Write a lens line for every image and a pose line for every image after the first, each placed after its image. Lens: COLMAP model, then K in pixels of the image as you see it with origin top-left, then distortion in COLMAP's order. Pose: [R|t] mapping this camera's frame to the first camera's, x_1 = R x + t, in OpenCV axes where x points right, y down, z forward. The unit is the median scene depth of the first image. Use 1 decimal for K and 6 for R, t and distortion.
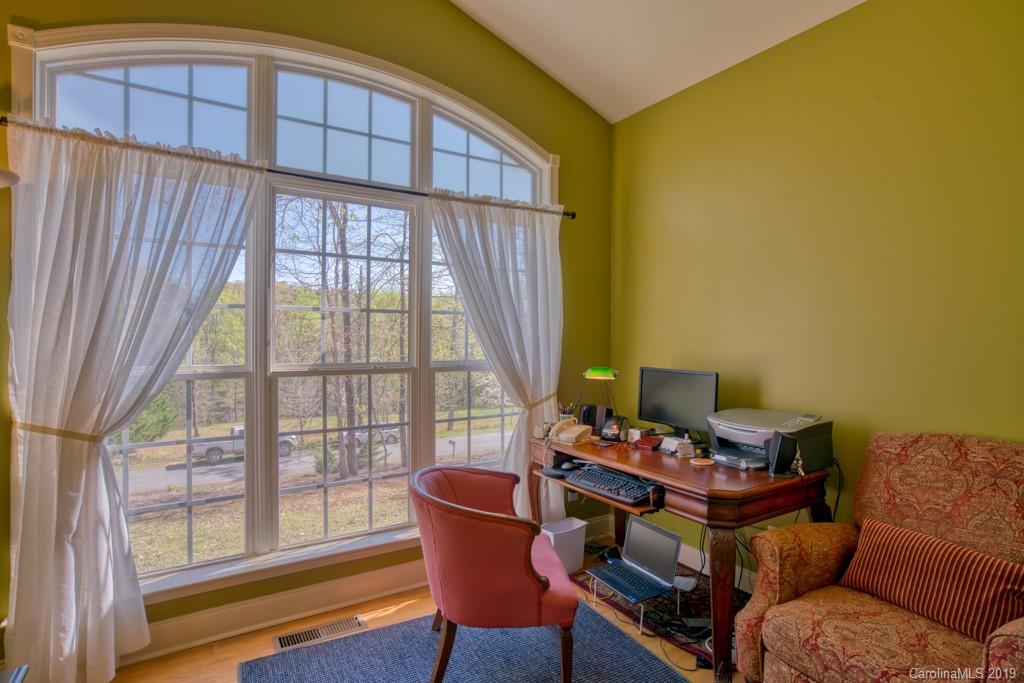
lens RADIAL K [[534.6, 0, 514.5], [0, 534.6, 341.9], [0, 0, 1]] dist [-0.039345, 0.013958]
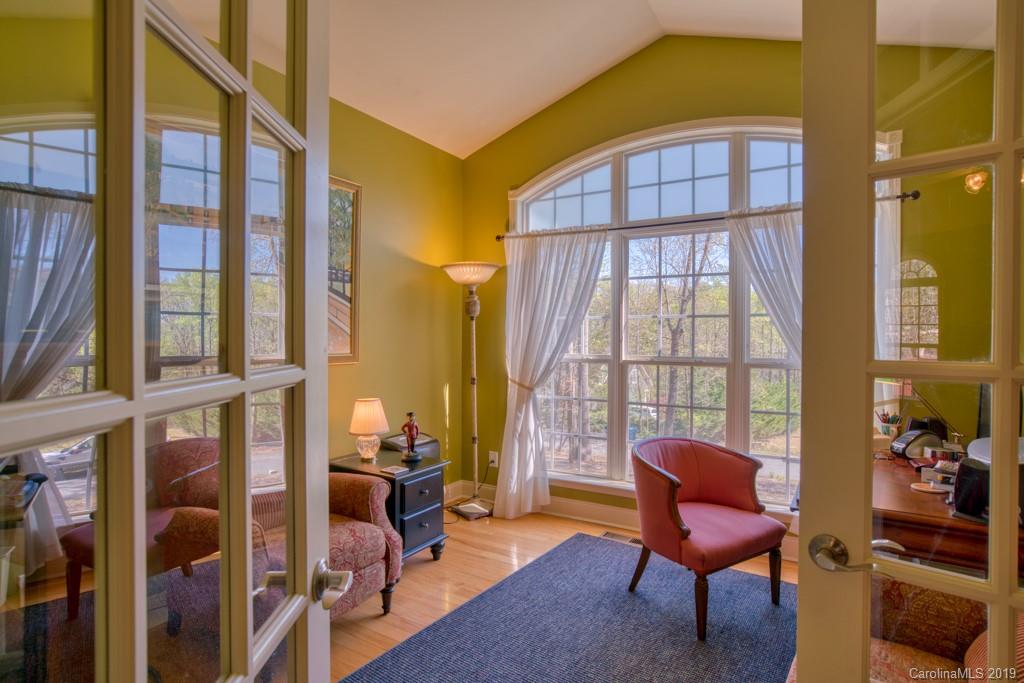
lens RADIAL K [[534.6, 0, 510.1], [0, 534.6, 343.4], [0, 0, 1]] dist [-0.039345, 0.013958]
pose [[0.409614, 0.005676, -0.912241, 0.839776], [-0.013455, 0.999909, 0.000180, 0.013877], [0.912160, 0.012201, 0.409653, 0.093826]]
